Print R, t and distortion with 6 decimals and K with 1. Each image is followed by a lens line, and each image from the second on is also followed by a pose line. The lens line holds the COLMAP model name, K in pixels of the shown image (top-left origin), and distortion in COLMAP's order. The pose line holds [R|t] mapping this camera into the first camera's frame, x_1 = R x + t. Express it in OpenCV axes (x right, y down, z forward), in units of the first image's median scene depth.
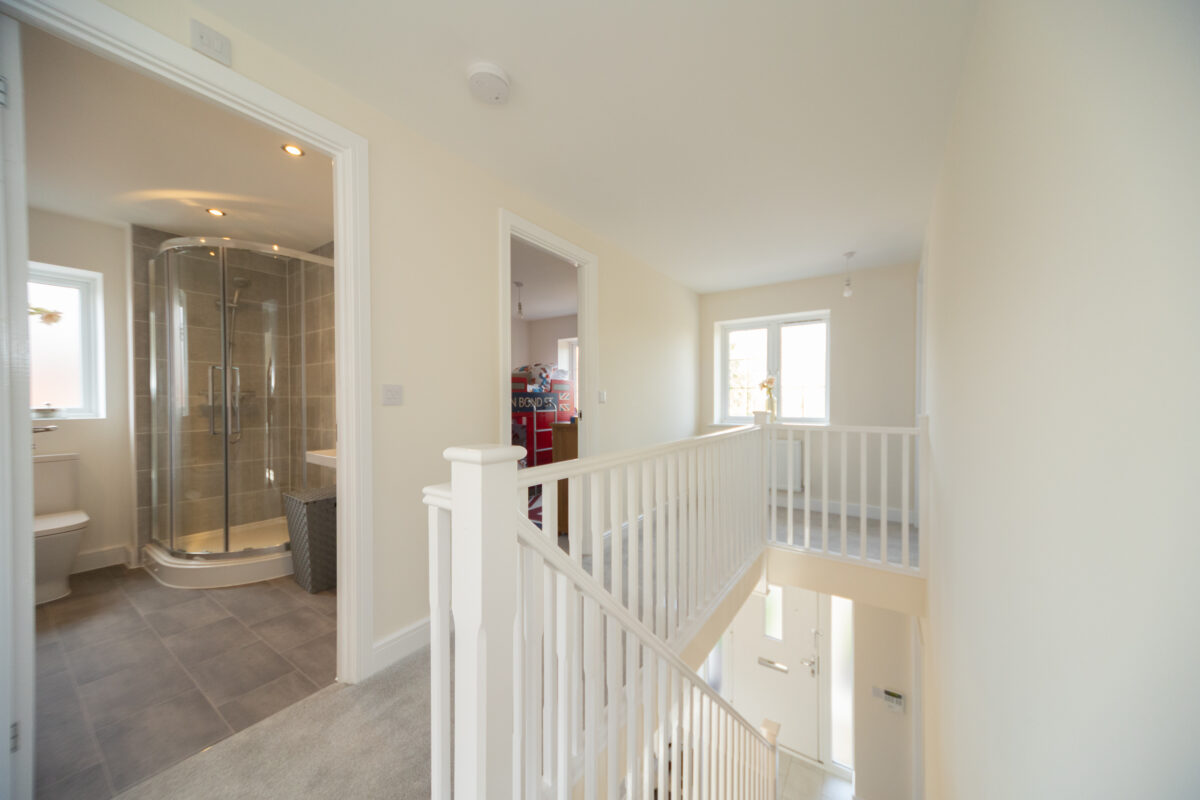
lens RADIAL K [[413.7, 0, 607.7], [0, 413.7, 405.6], [0, 0, 1]] dist [0.003205, 0.000142]
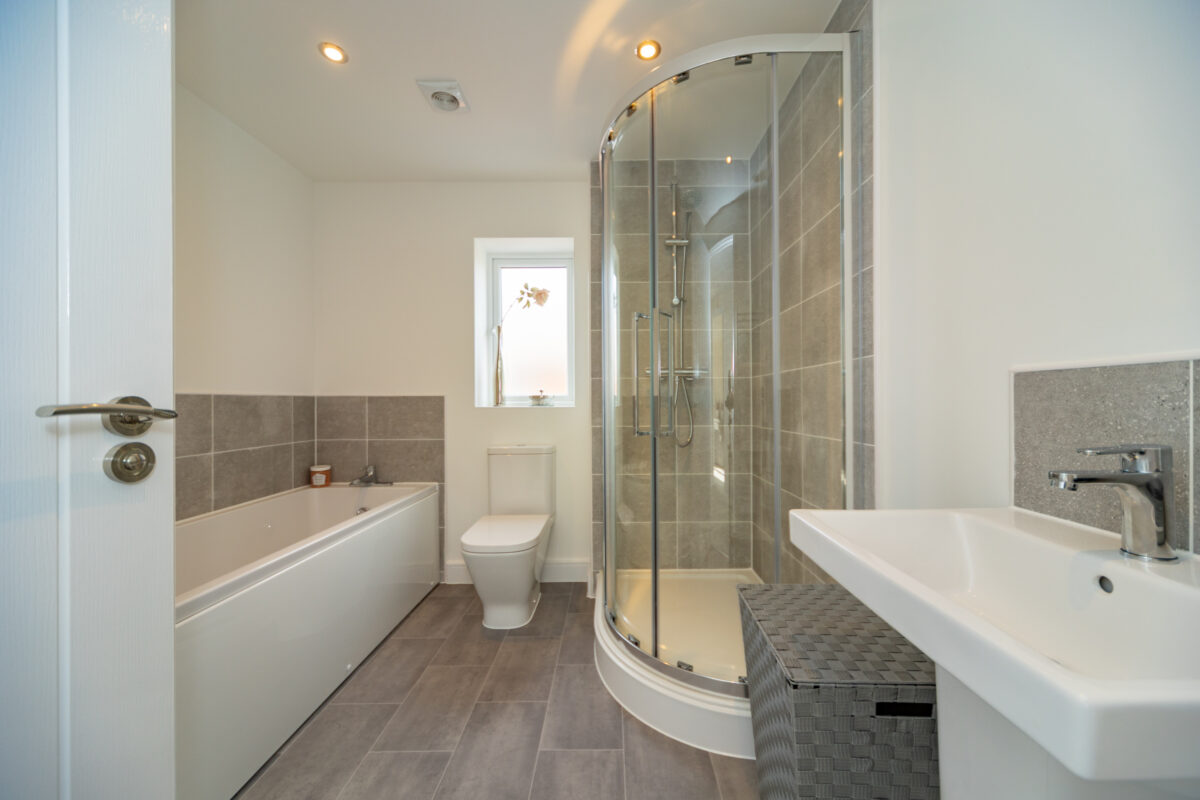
lens RADIAL K [[413.7, 0, 610.7], [0, 413.7, 392.5], [0, 0, 1]] dist [0.003205, 0.000142]
pose [[0.528124, 0.001792, -0.849166, -0.464204], [-0.004636, 0.999989, -0.000774, 0.000528], [0.849155, 0.004345, 0.528126, 0.634641]]
